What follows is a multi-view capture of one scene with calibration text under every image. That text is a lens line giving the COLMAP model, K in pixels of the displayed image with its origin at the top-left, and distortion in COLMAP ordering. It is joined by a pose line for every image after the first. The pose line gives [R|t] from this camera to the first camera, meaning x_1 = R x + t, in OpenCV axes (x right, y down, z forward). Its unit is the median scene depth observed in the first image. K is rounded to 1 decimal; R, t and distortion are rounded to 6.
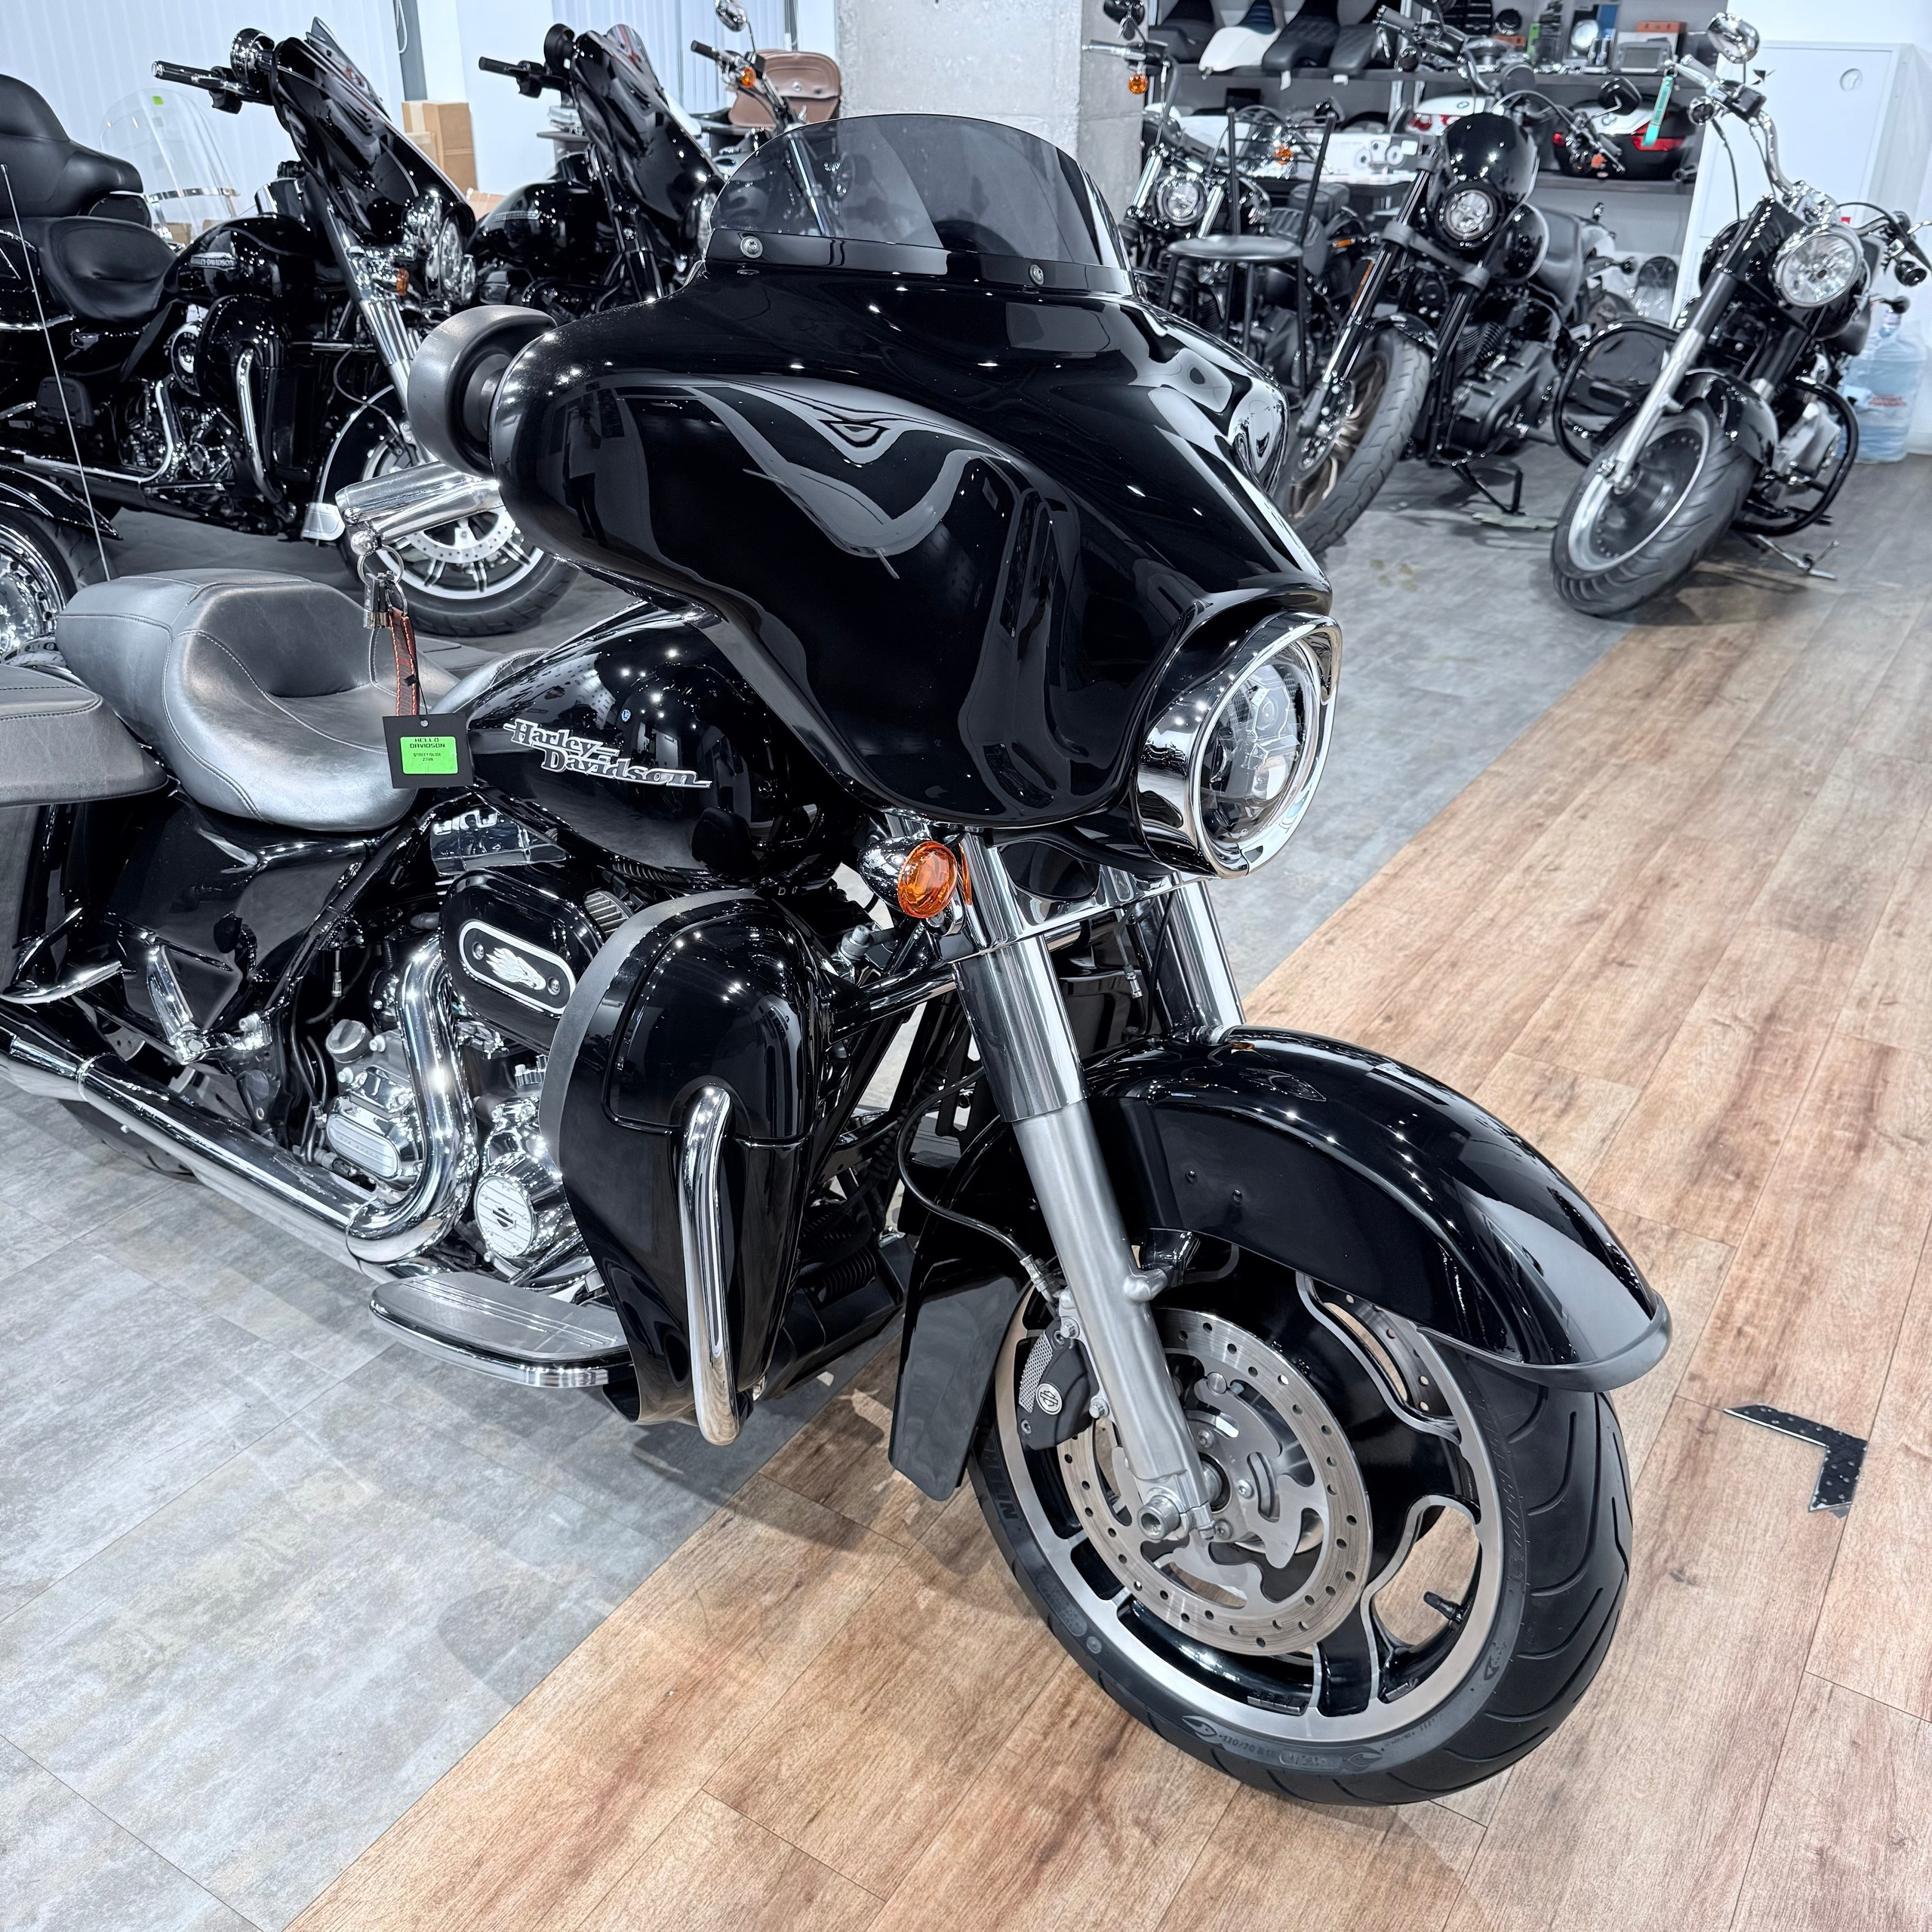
lens RADIAL K [[1832.5, 0, 946.5], [0, 1832.5, 947.2], [0, 0, 1]] dist [0.039286, -0.072684]
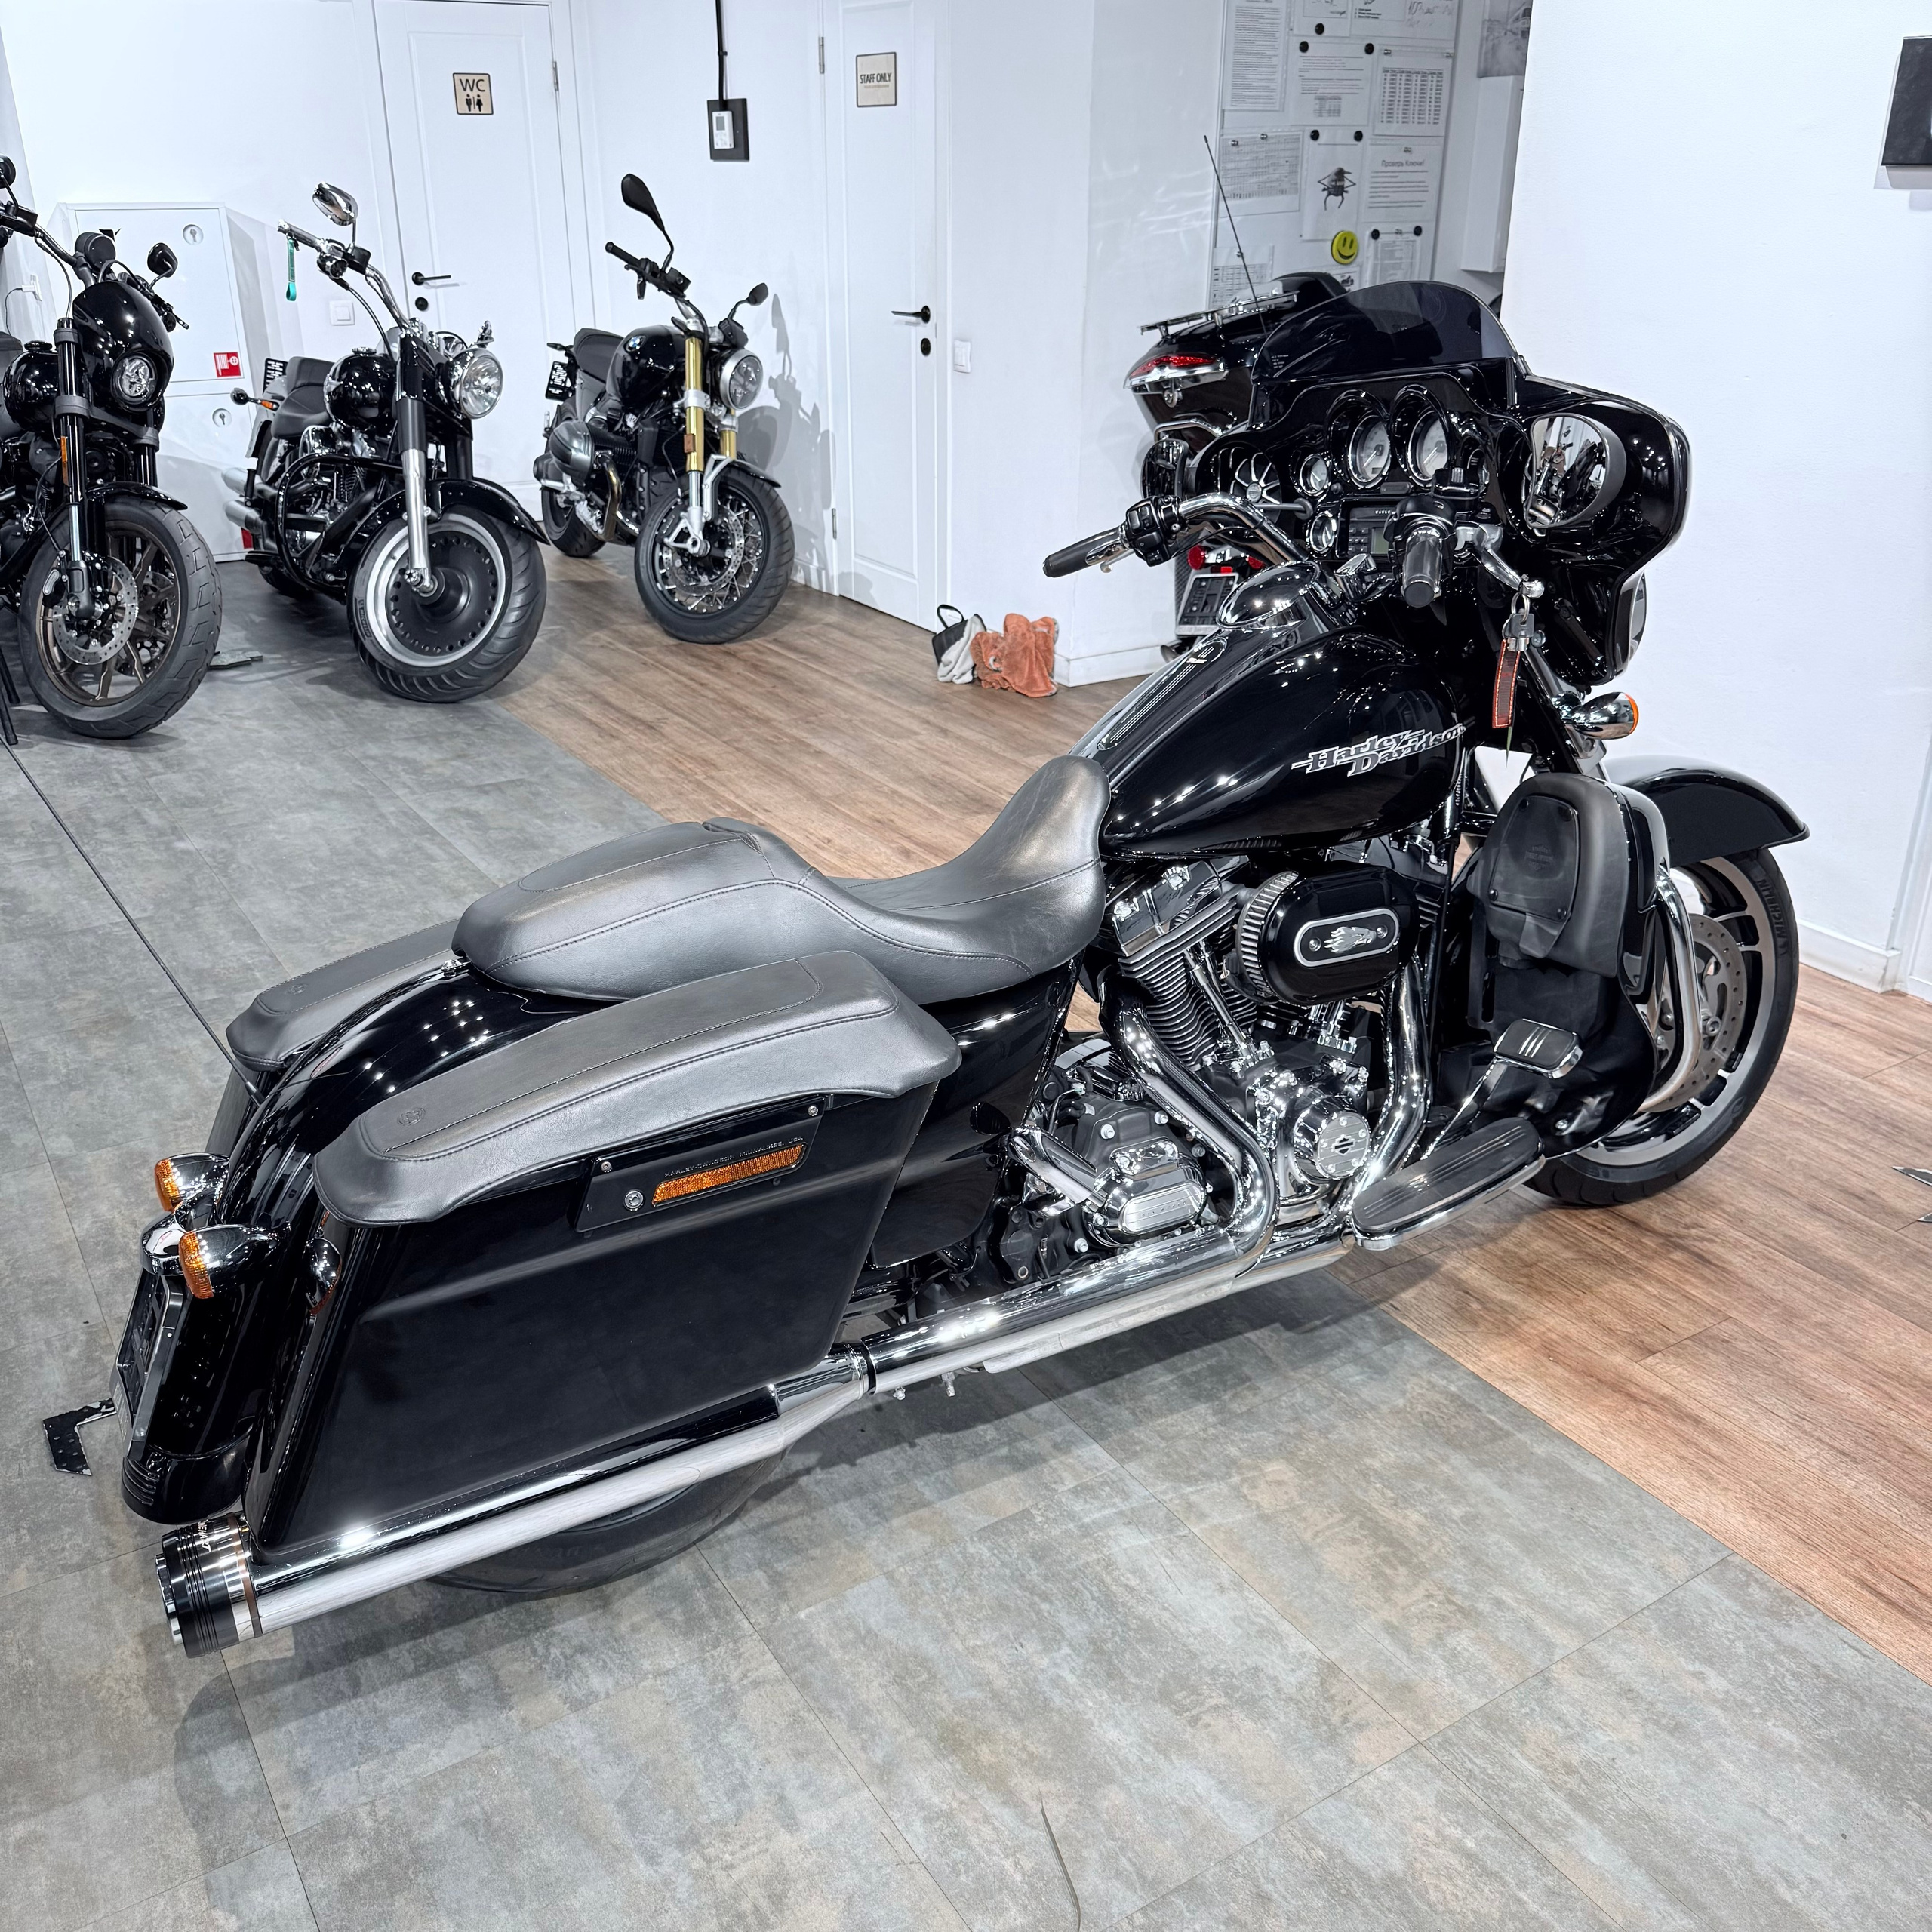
lens RADIAL K [[1804.5, 0, 963.7], [0, 1804.5, 970.6], [0, 0, 1]] dist [0.134611, -0.275503]
pose [[0.418124, -0.374199, 0.827737, -0.680469], [0.416942, 0.888616, 0.191106, -0.156639], [-0.807052, 0.265212, 0.527570, 0.262339]]
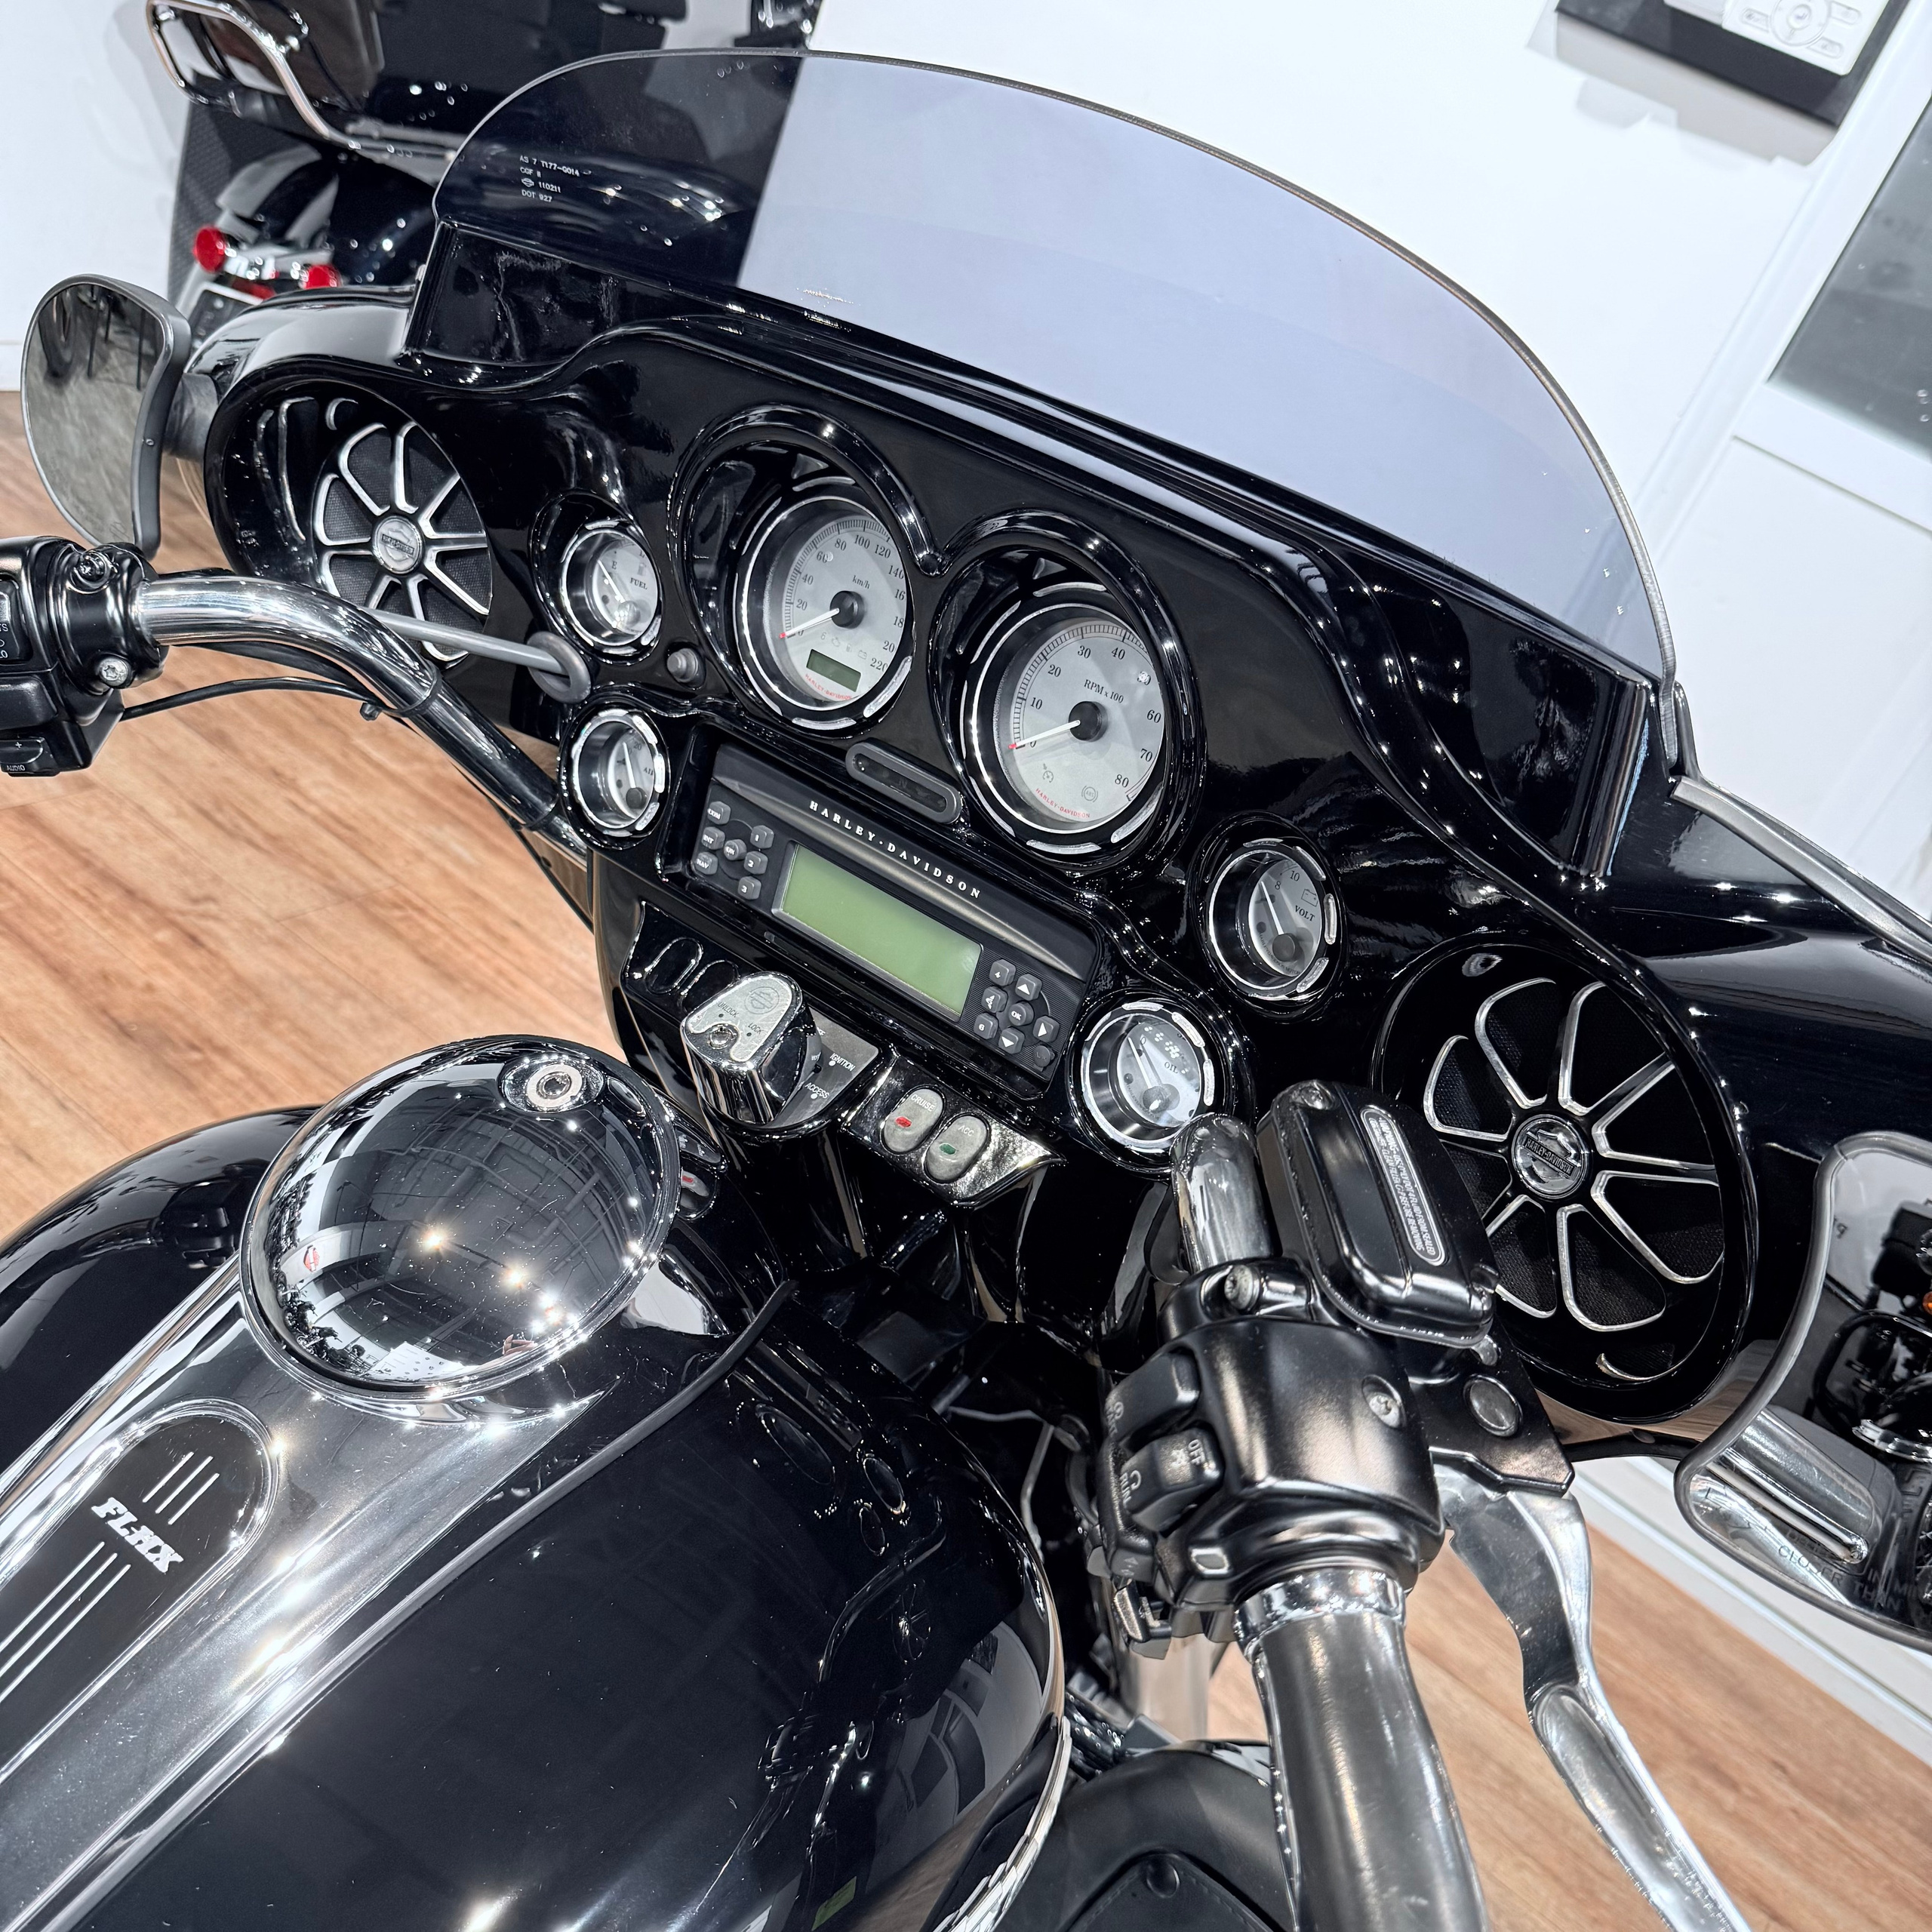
lens RADIAL K [[1804.5, 0, 963.7], [0, 1804.5, 970.6], [0, 0, 1]] dist [0.134611, -0.275503]
pose [[0.004076, -0.526048, 0.850445, -0.178911], [0.117964, 0.844767, 0.521971, -0.207318], [-0.993010, 0.098194, 0.065498, 0.422476]]
